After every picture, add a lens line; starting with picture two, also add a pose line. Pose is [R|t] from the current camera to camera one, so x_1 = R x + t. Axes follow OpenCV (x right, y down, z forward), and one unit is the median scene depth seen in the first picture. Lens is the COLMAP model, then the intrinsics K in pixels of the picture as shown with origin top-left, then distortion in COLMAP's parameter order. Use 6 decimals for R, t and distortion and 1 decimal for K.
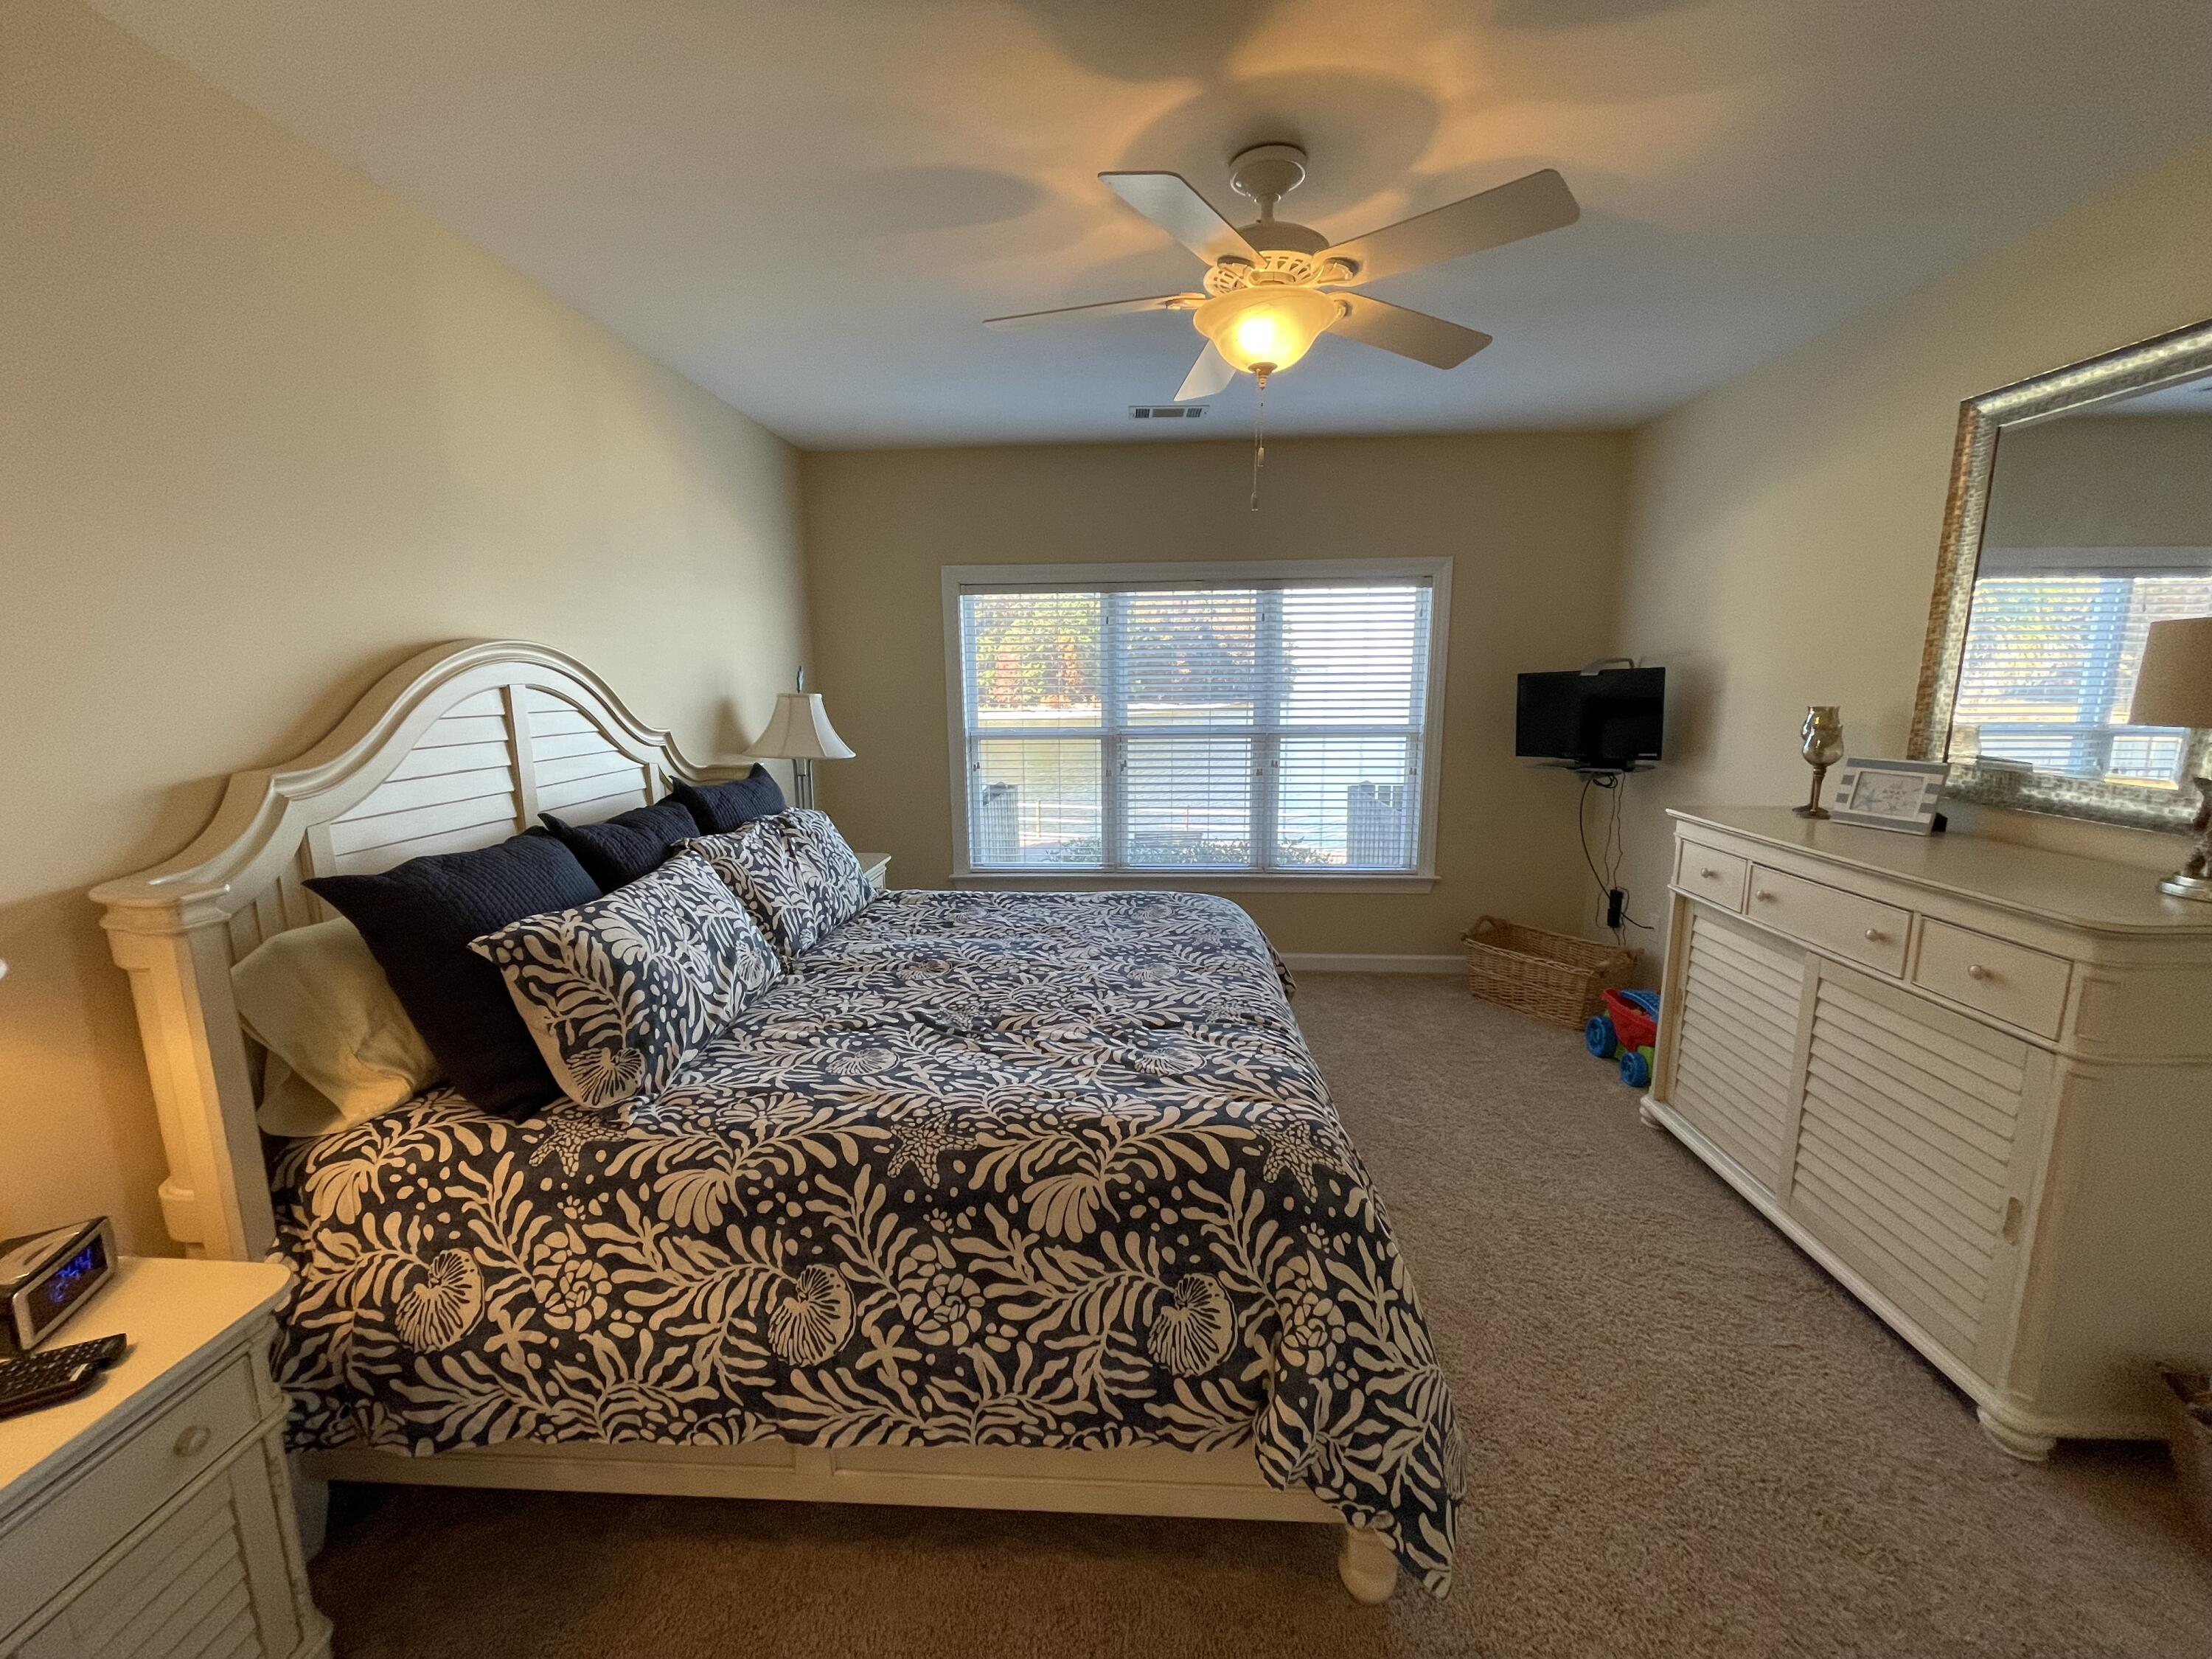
lens RADIAL K [[894.0, 0, 1089.3], [0, 894.0, 843.2], [0, 0, 1]] dist [-0.000948, 0.000879]
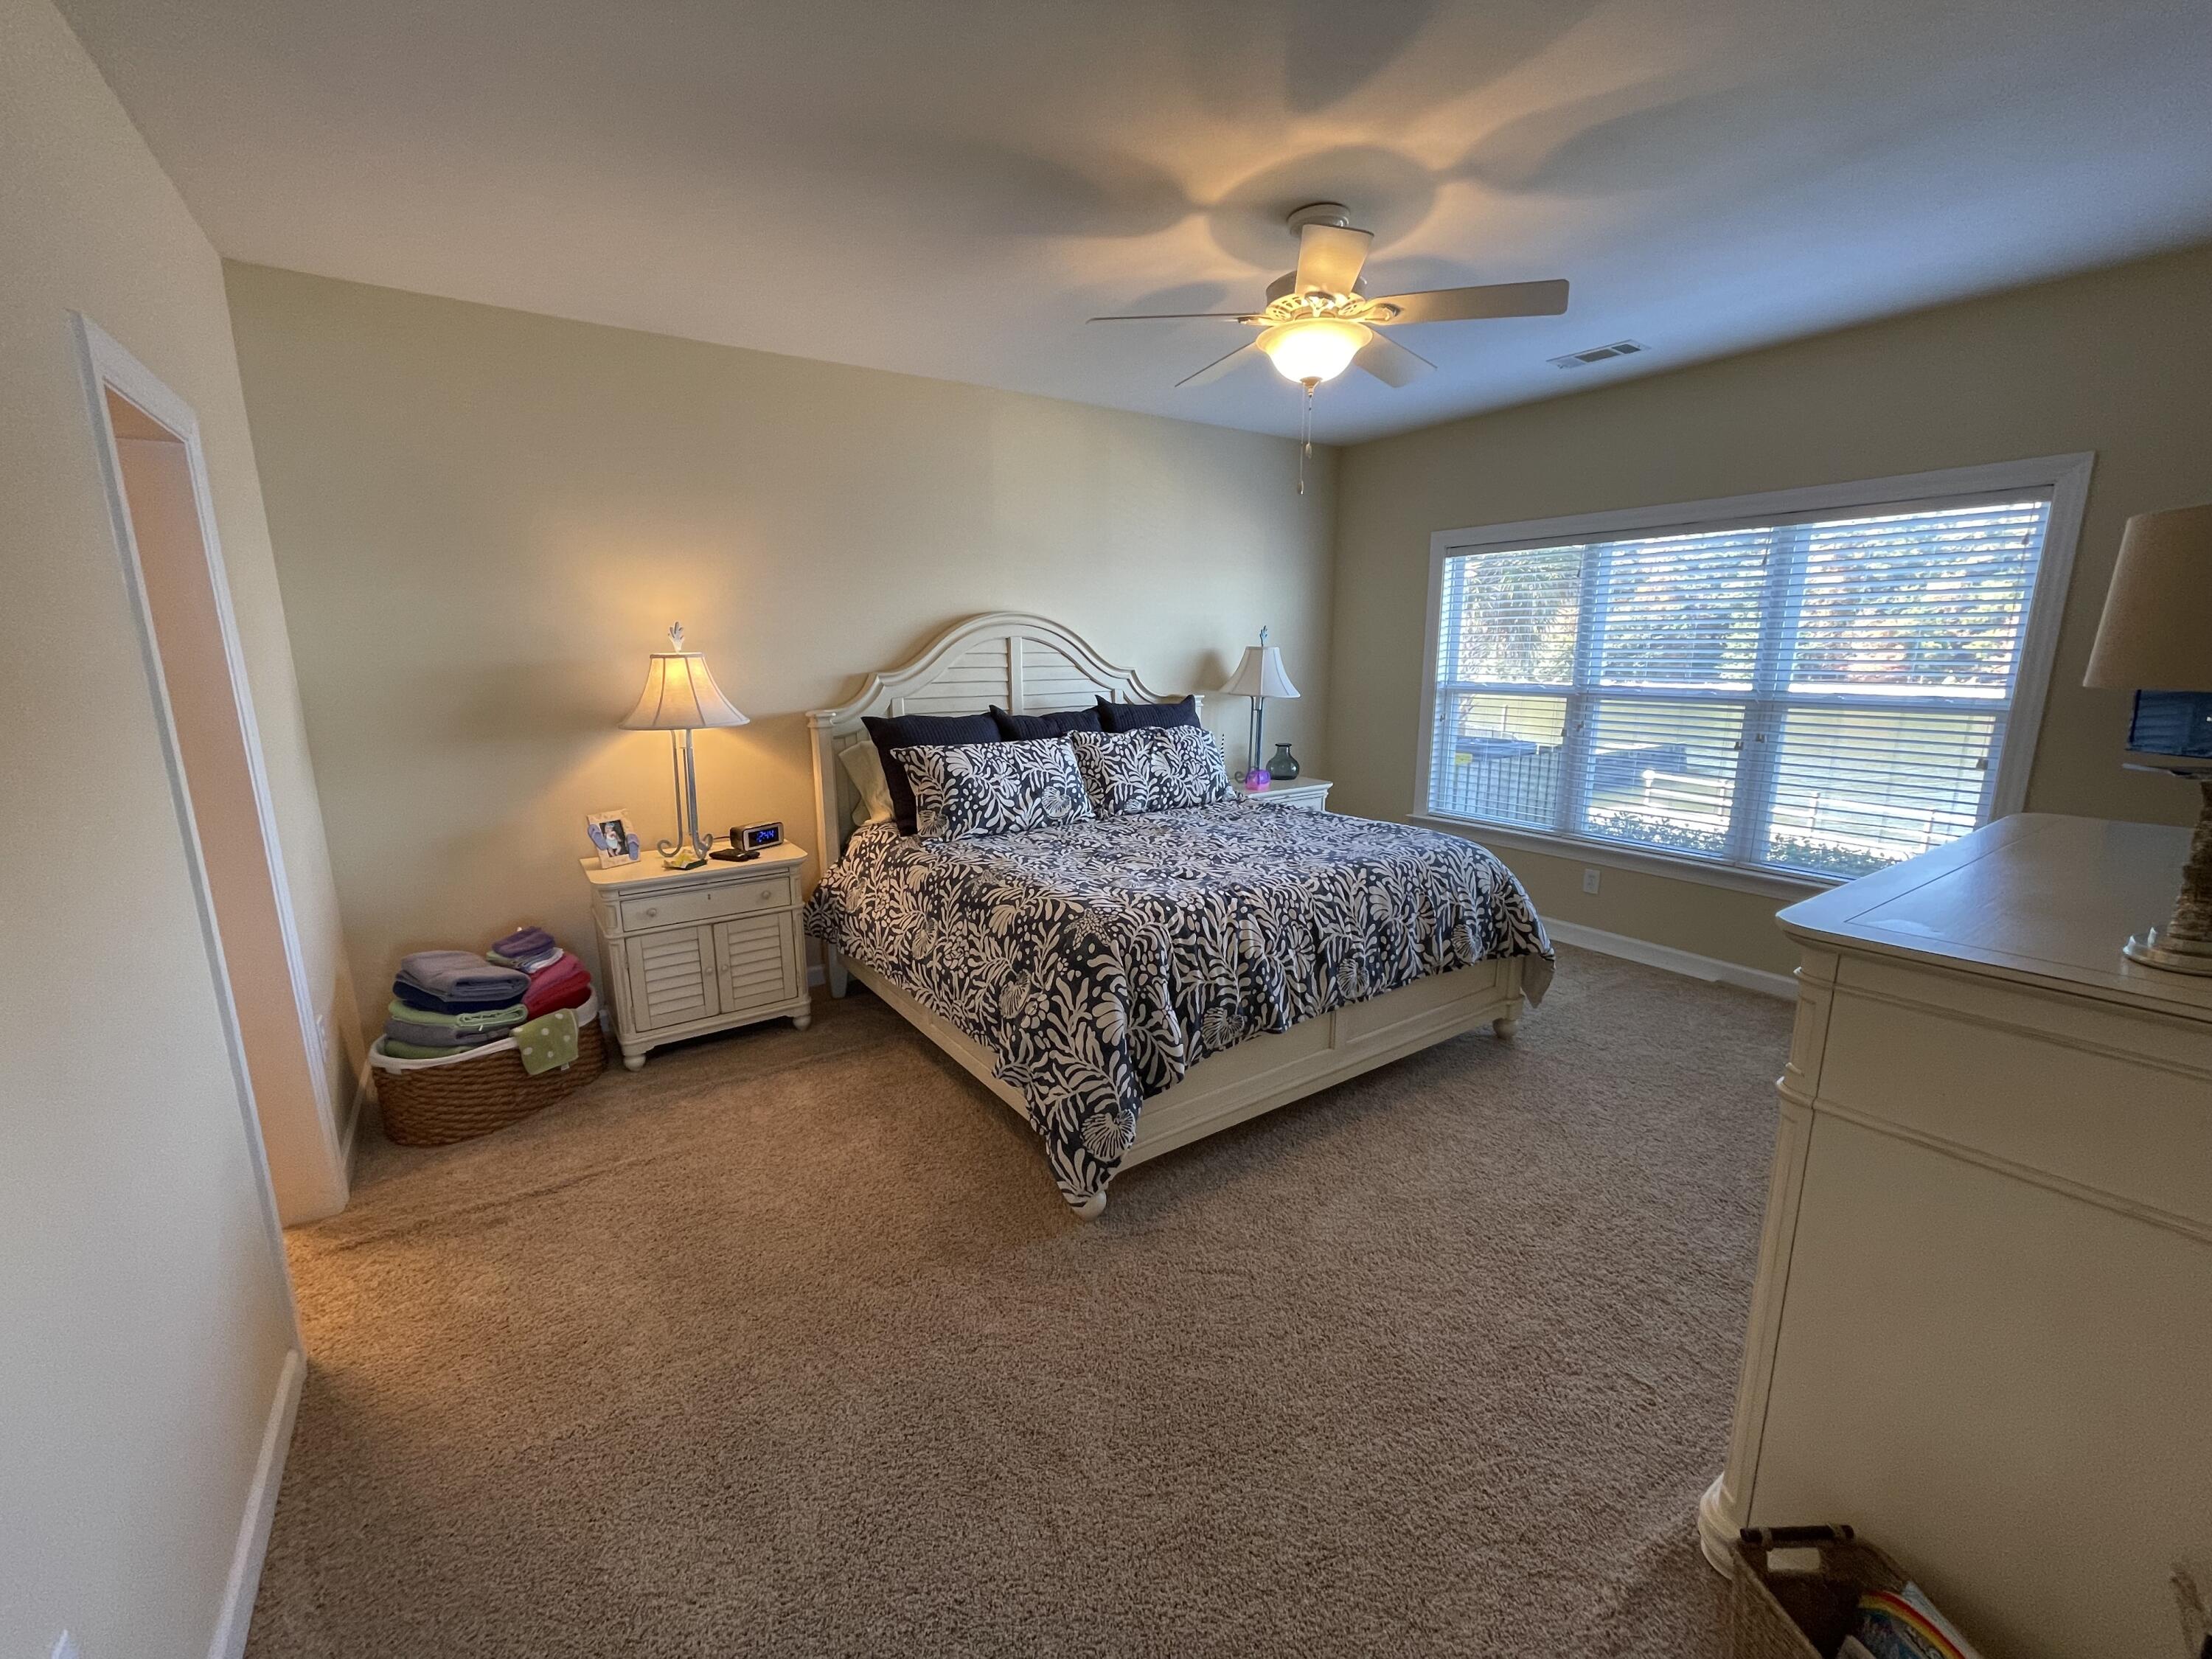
lens RADIAL K [[894.0, 0, 1070.7], [0, 894.0, 846.2], [0, 0, 1]] dist [-0.000948, 0.000879]
pose [[0.599513, 0.179994, -0.779863, 1.138114], [-0.149842, 0.982397, 0.111550, 0.028043], [0.786214, 0.049980, 0.615930, -0.012803]]
